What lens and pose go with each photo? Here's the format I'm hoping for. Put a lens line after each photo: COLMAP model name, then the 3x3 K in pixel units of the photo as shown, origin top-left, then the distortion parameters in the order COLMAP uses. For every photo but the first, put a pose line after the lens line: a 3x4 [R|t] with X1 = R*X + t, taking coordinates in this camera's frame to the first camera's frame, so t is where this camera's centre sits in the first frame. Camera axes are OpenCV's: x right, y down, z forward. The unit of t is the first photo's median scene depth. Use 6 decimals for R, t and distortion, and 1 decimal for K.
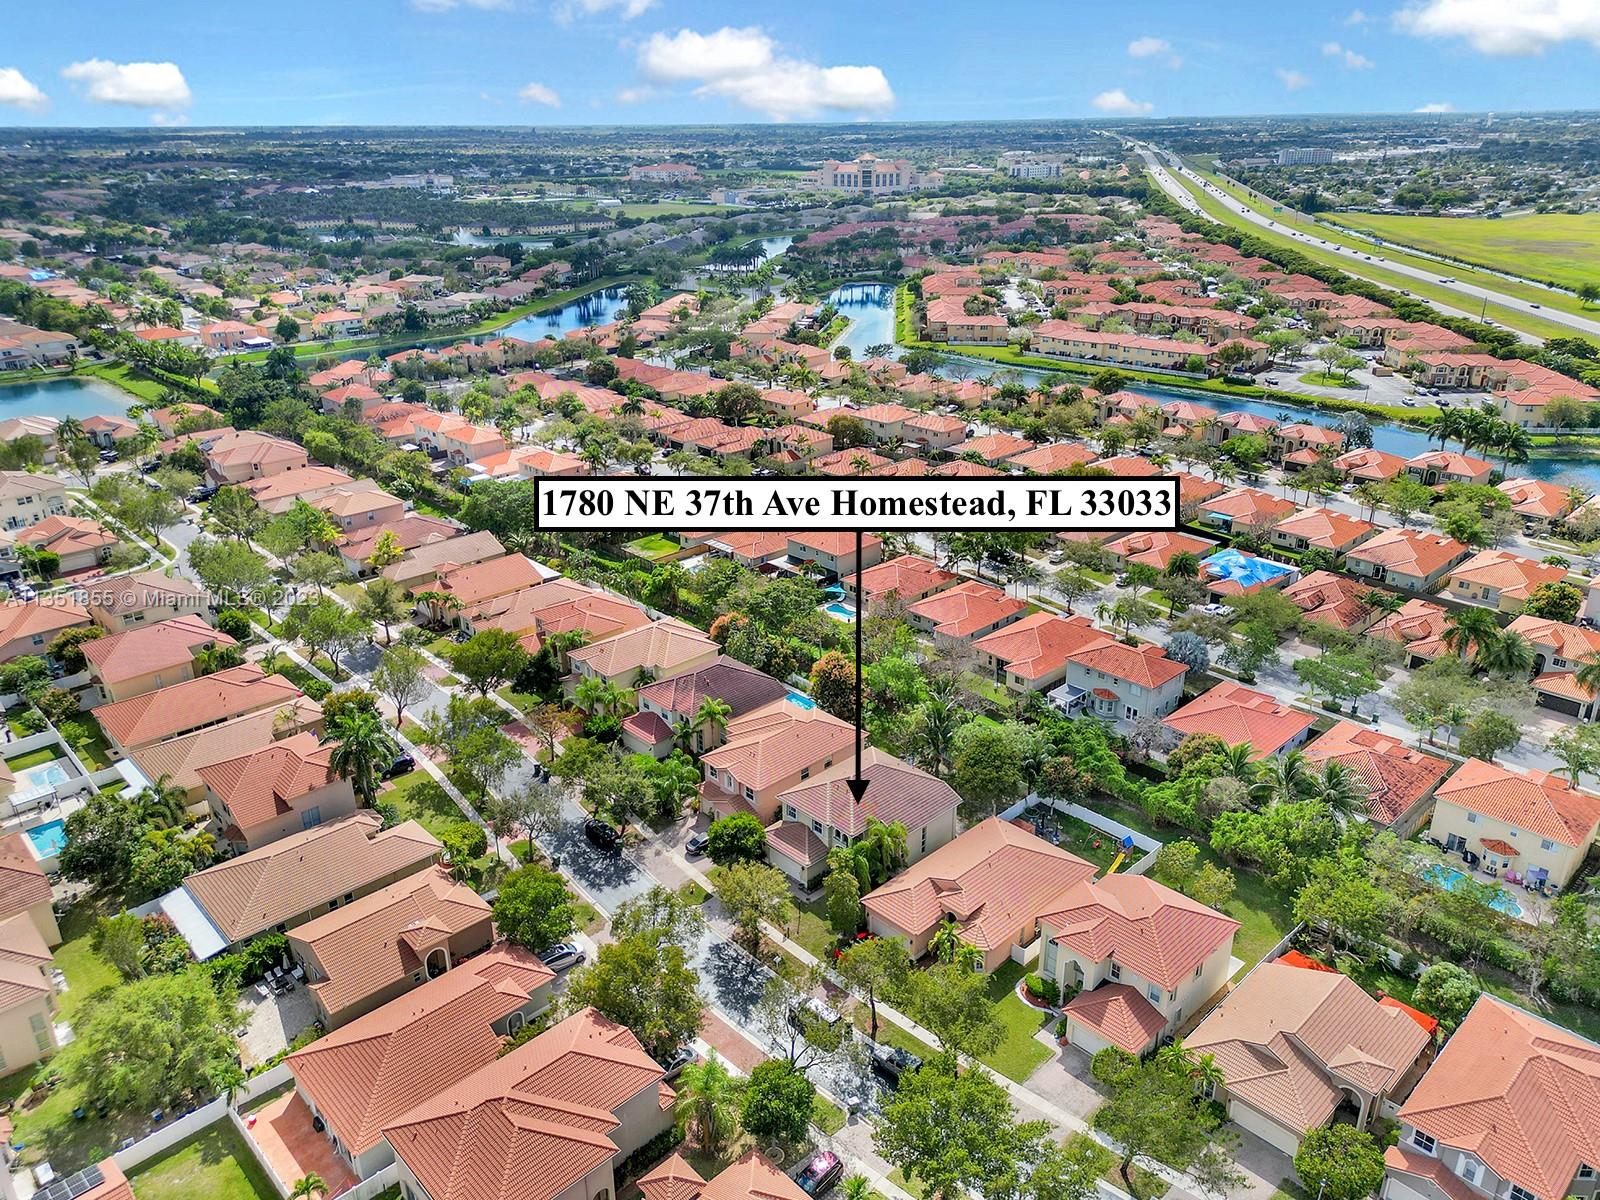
lens RADIAL K [[1140.3, 0, 800.0], [0, 1140.3, 600.0], [0, 0, 1]] dist [0.061247, -0.051553]
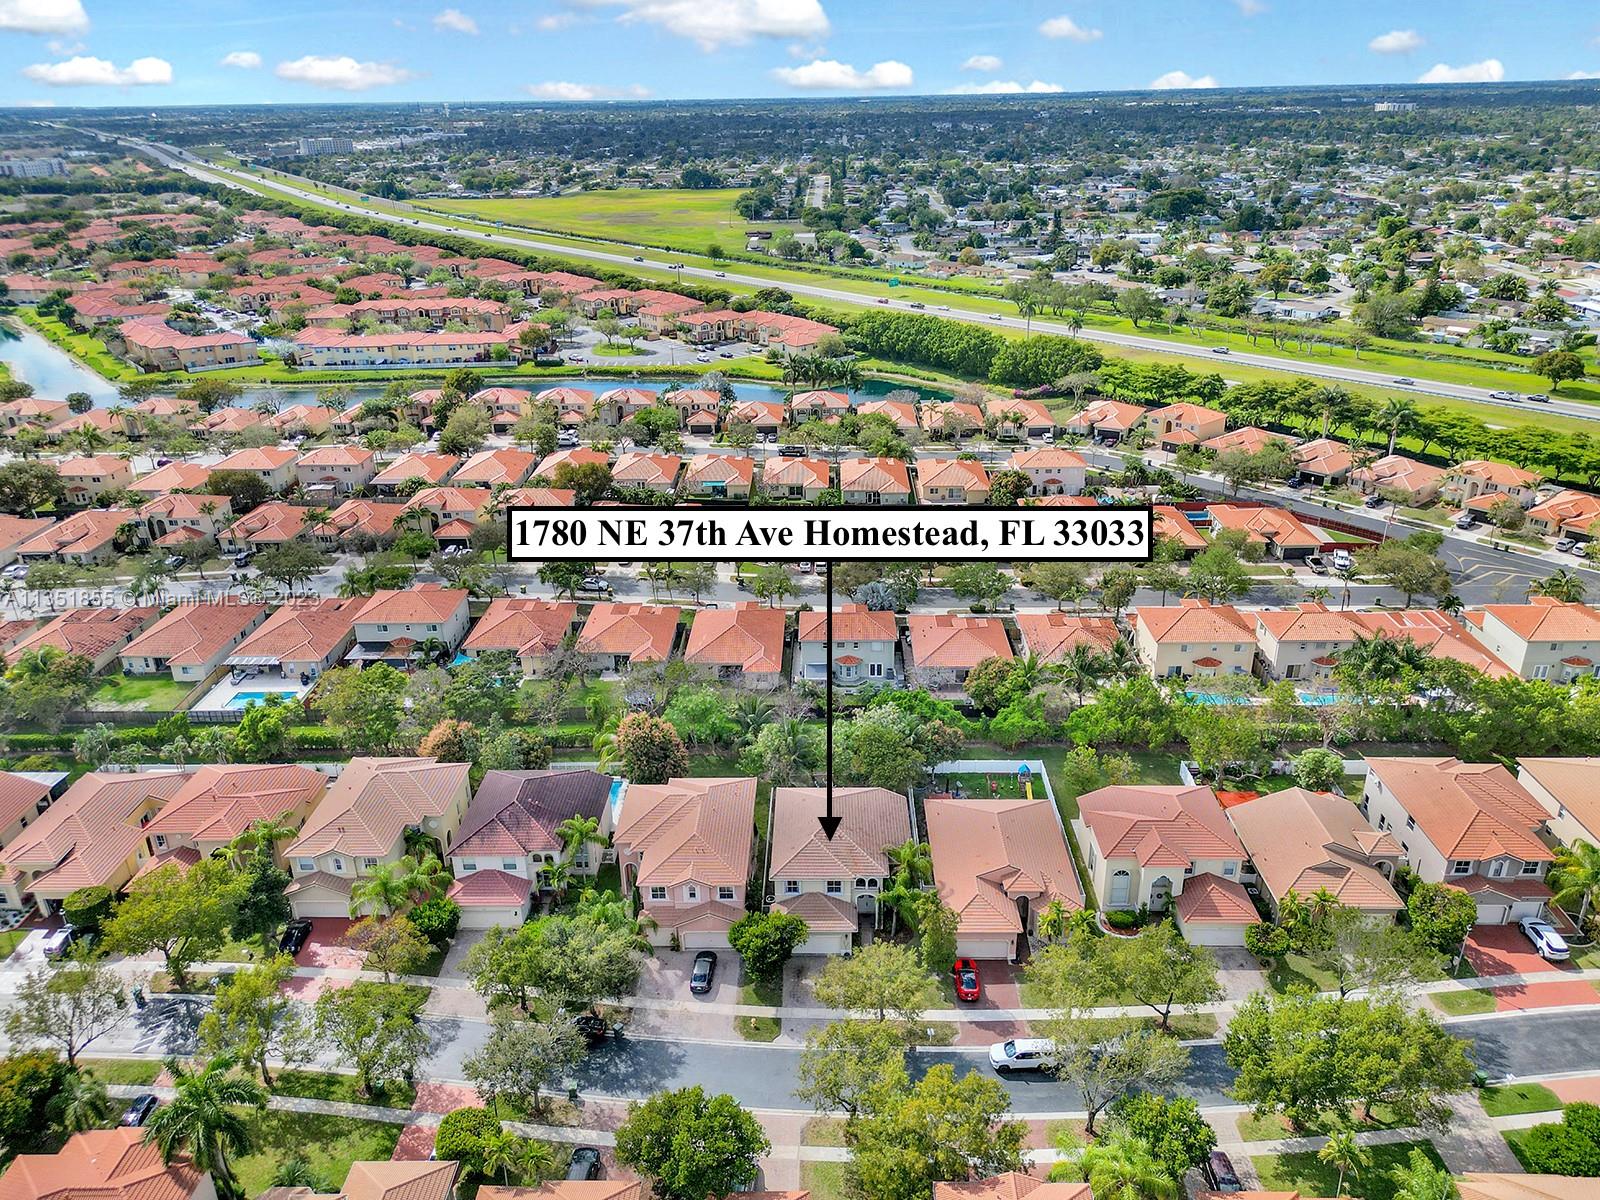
lens RADIAL K [[1140.3, 0, 800.0], [0, 1140.3, 600.0], [0, 0, 1]] dist [0.061247, -0.051553]
pose [[0.708193, -0.285833, 0.645571, -0.229880], [0.280950, 0.952960, 0.113730, -0.055558], [-0.647710, 0.100831, 0.755185, 0.140654]]
